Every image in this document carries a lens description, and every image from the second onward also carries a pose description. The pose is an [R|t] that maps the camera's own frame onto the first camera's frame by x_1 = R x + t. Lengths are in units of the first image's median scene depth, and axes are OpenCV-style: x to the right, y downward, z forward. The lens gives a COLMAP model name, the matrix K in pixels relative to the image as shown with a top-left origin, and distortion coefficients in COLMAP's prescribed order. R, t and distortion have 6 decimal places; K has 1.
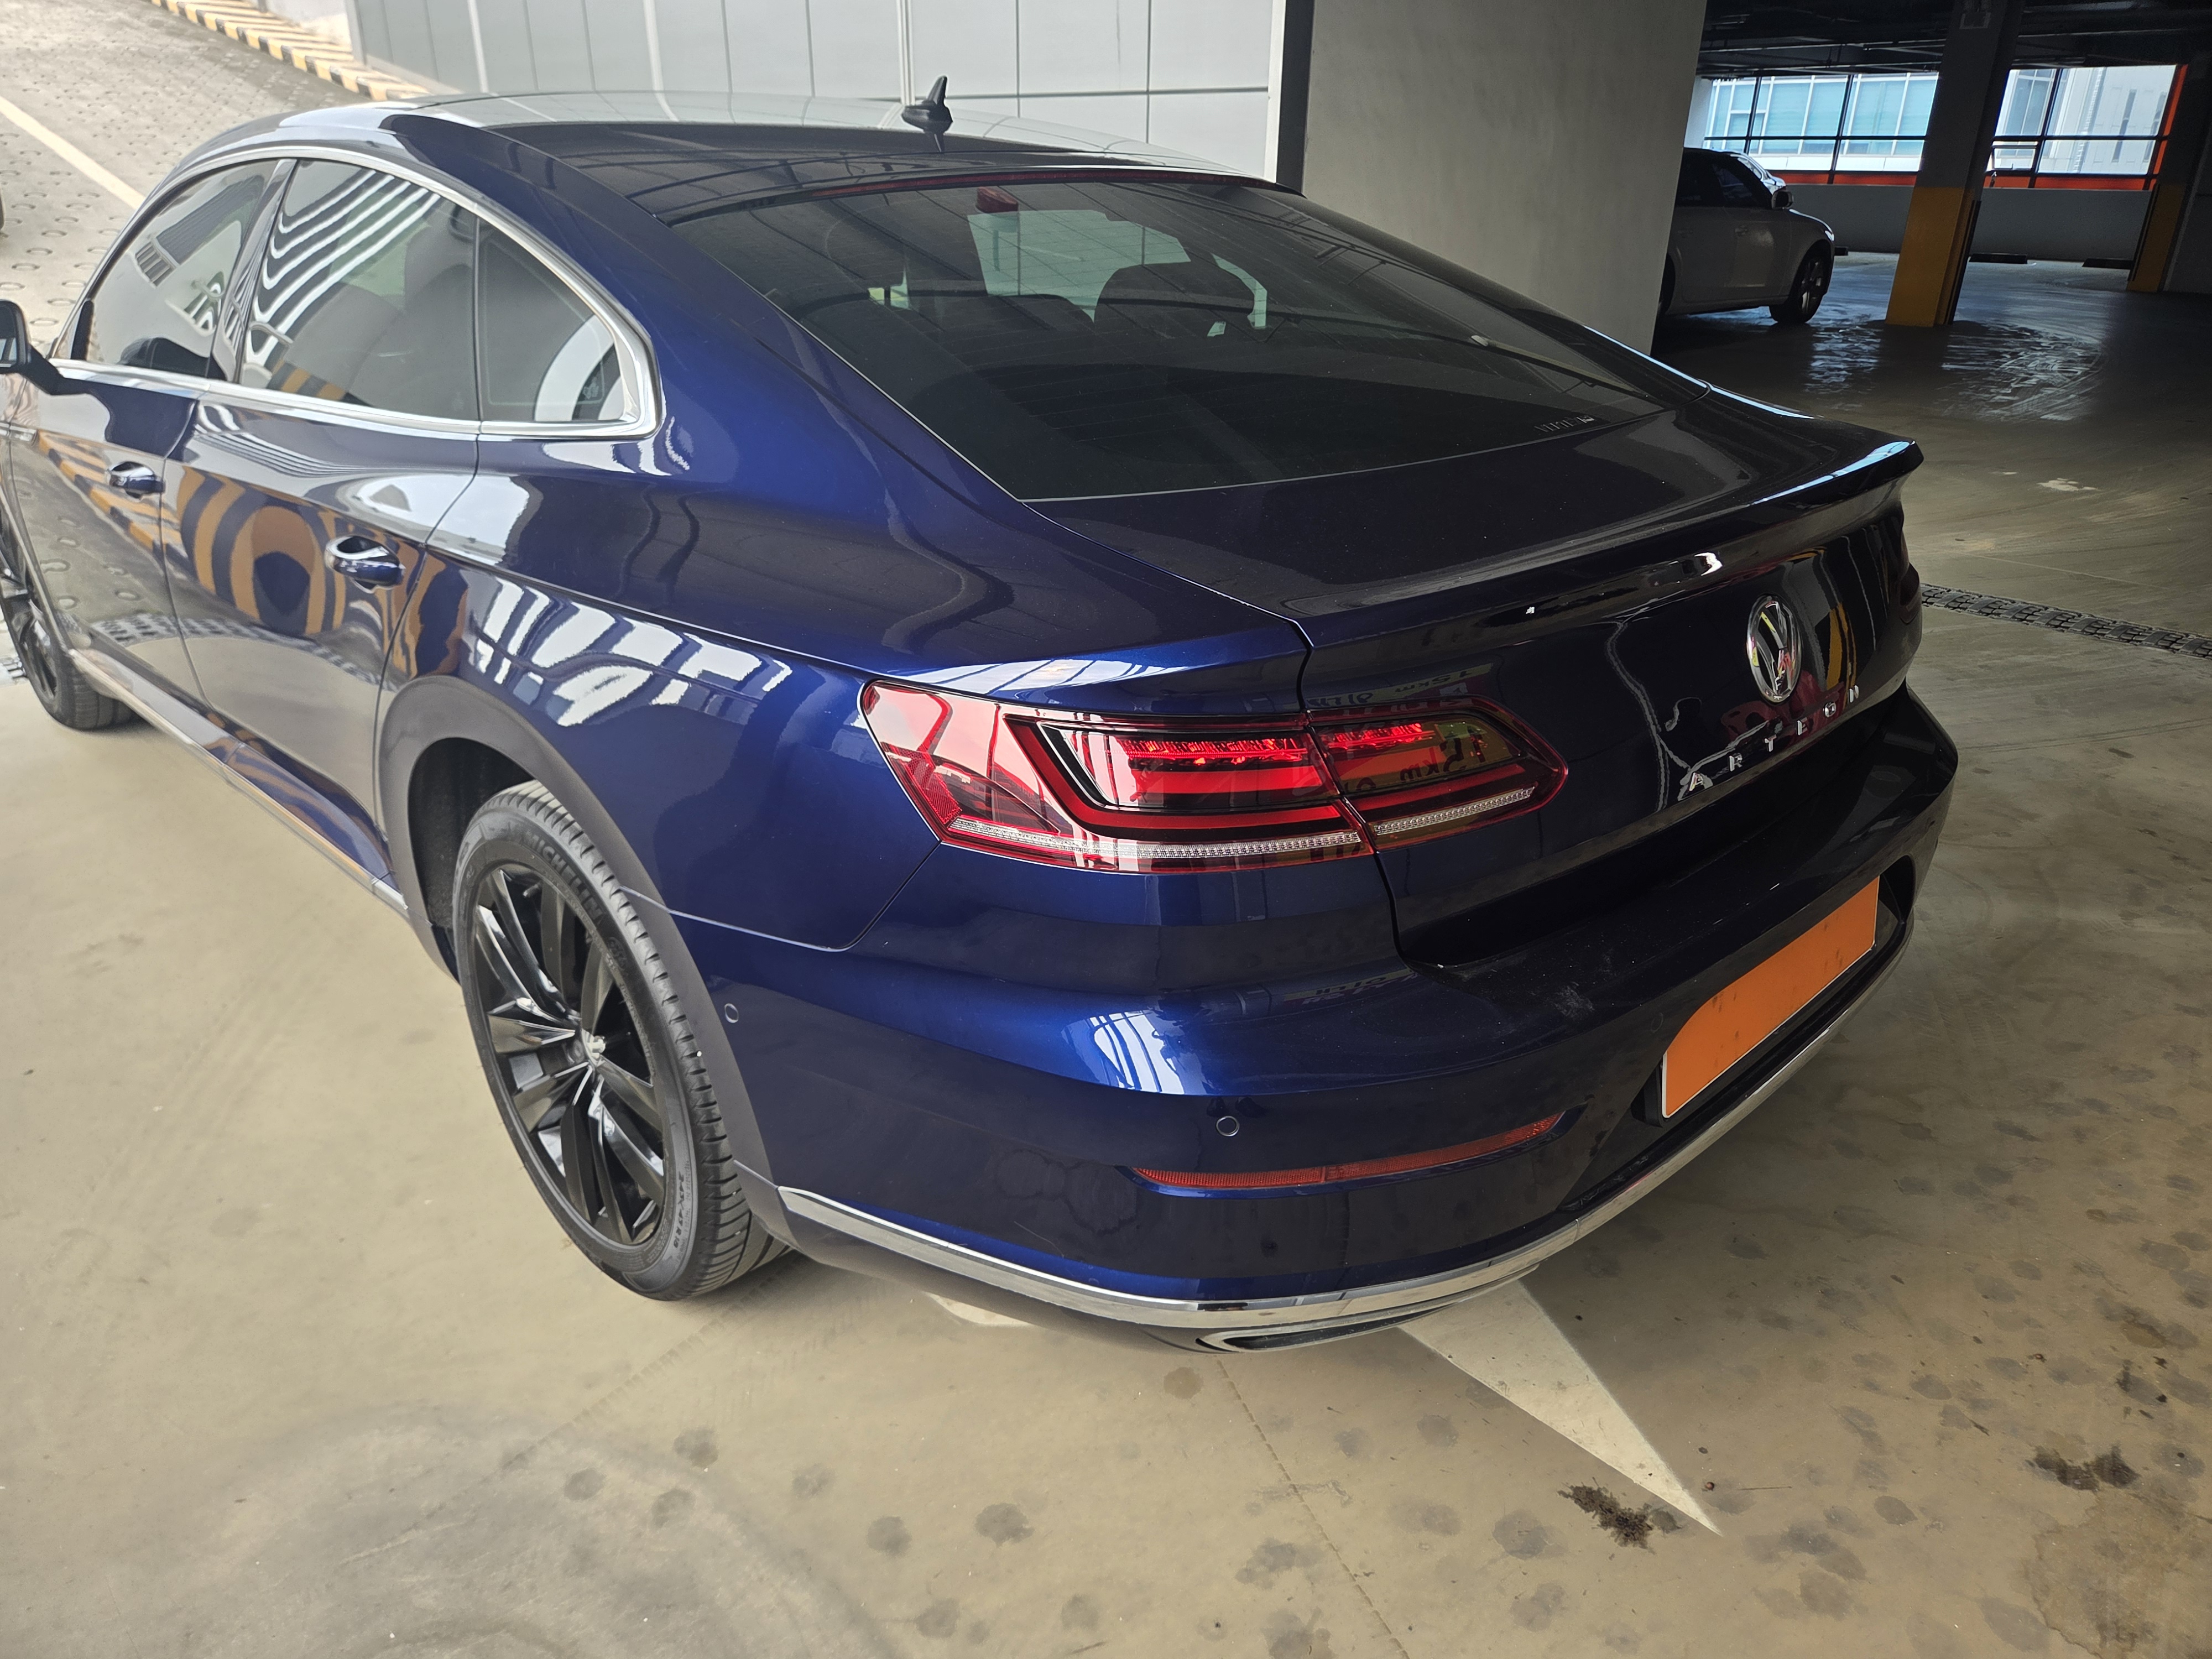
lens RADIAL K [[1472.8, 0, 1111.2], [0, 1472.8, 868.1], [0, 0, 1]] dist [0.058331, -0.047731]
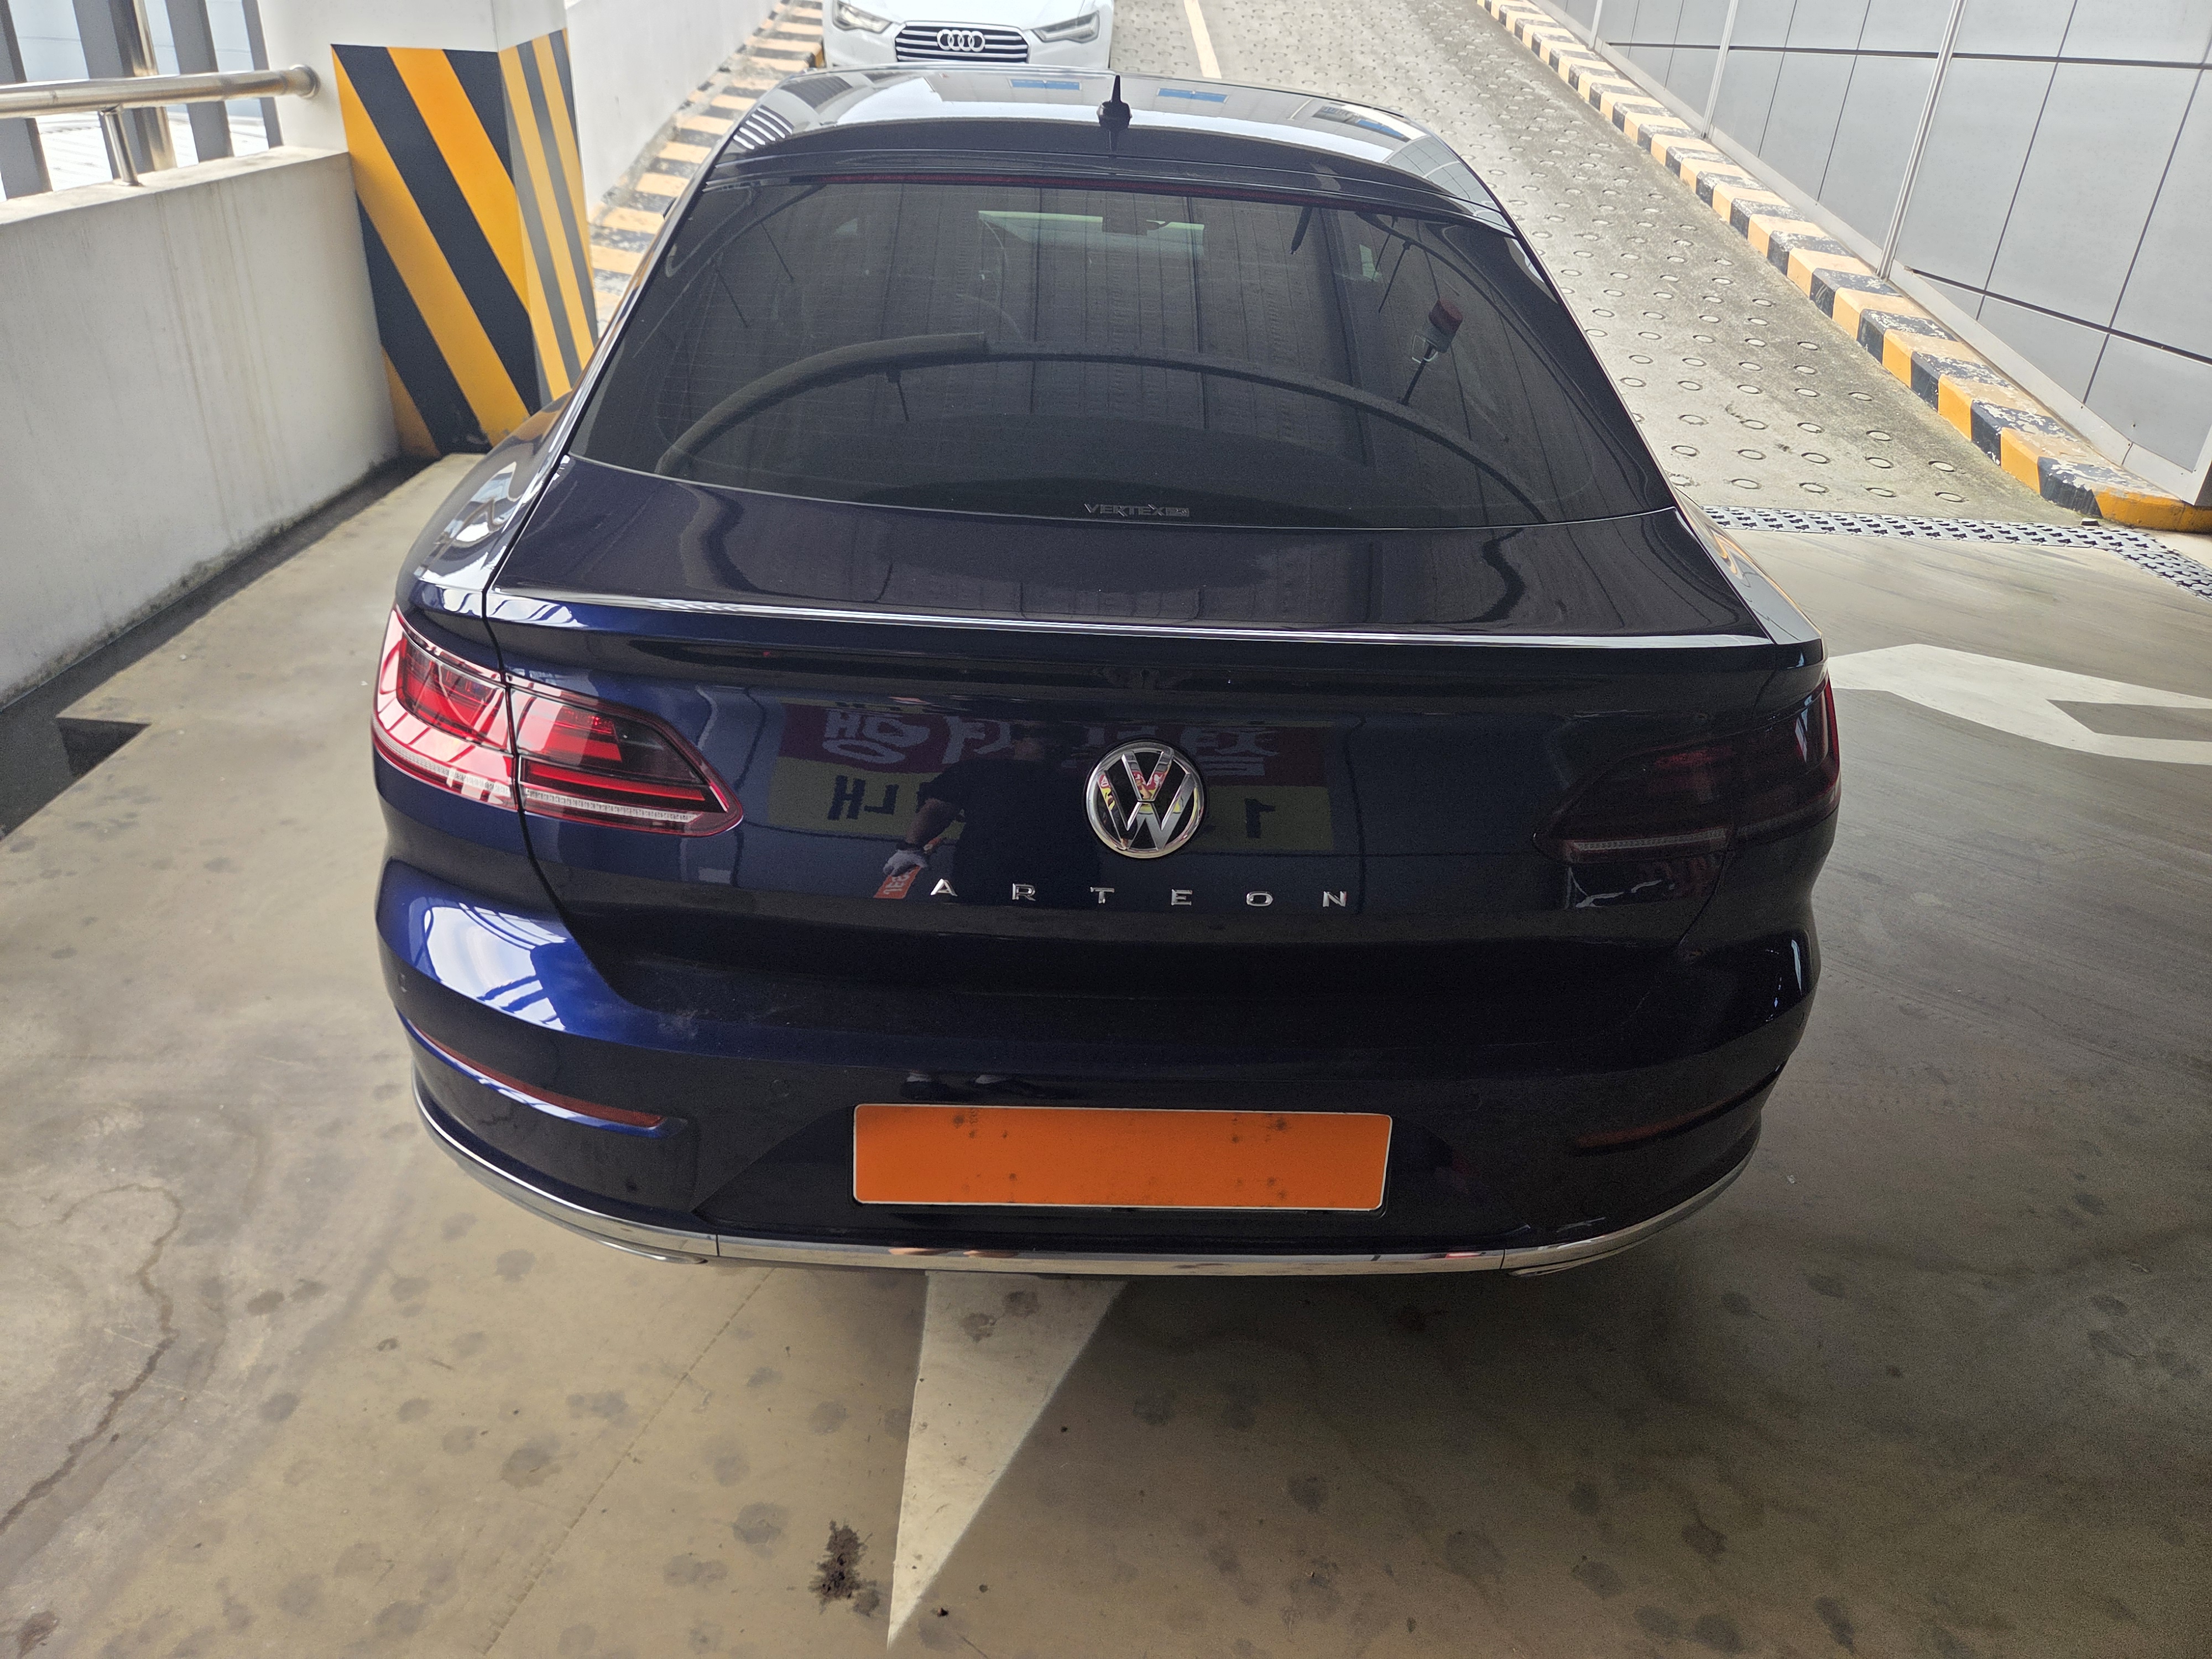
lens RADIAL K [[1507.1, 0, 1077.9], [0, 1507.1, 833.3], [0, 0, 1]] dist [0.030477, -0.018213]
pose [[0.736573, 0.340024, -0.584675, 0.866333], [-0.326903, 0.935743, 0.132360, -0.211063], [0.592111, 0.093639, 0.800398, 0.227826]]
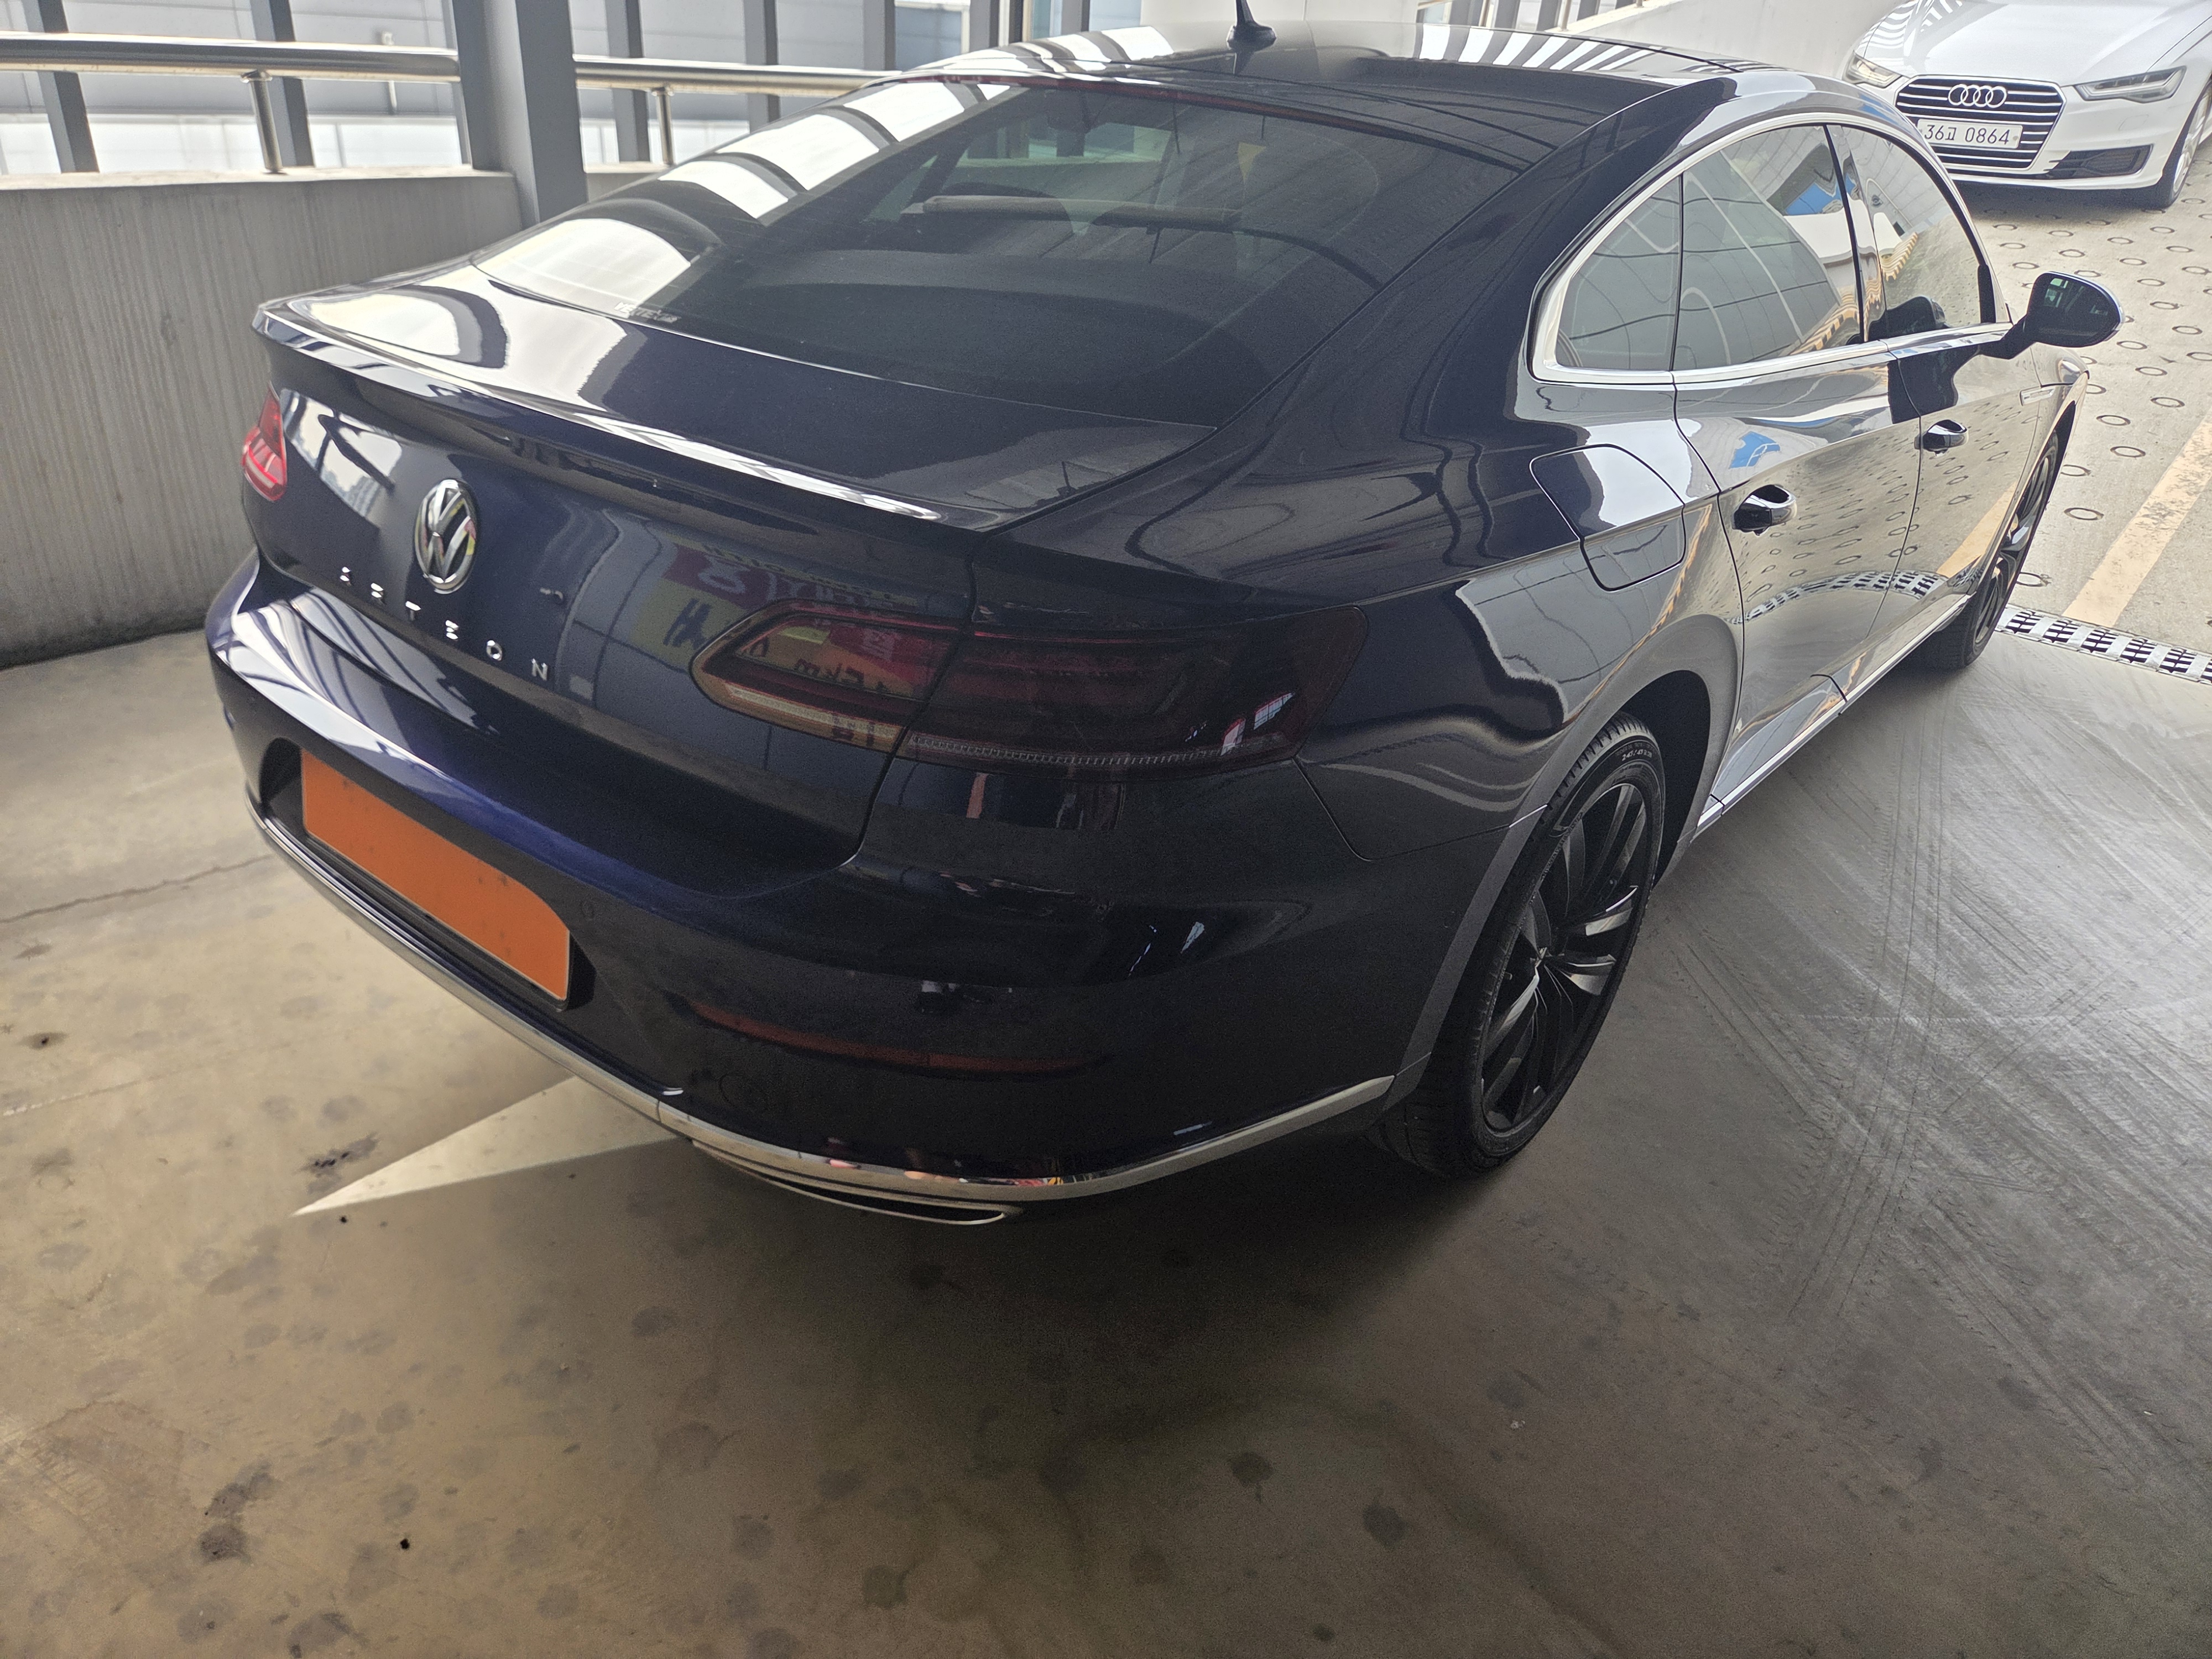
lens RADIAL K [[1507.1, 0, 1077.9], [0, 1507.1, 833.3], [0, 0, 1]] dist [0.030477, -0.018213]
pose [[0.112403, 0.459723, -0.880920, 1.341841], [-0.484549, 0.799347, 0.355326, -0.495263], [0.867513, 0.386909, 0.312608, 1.013297]]
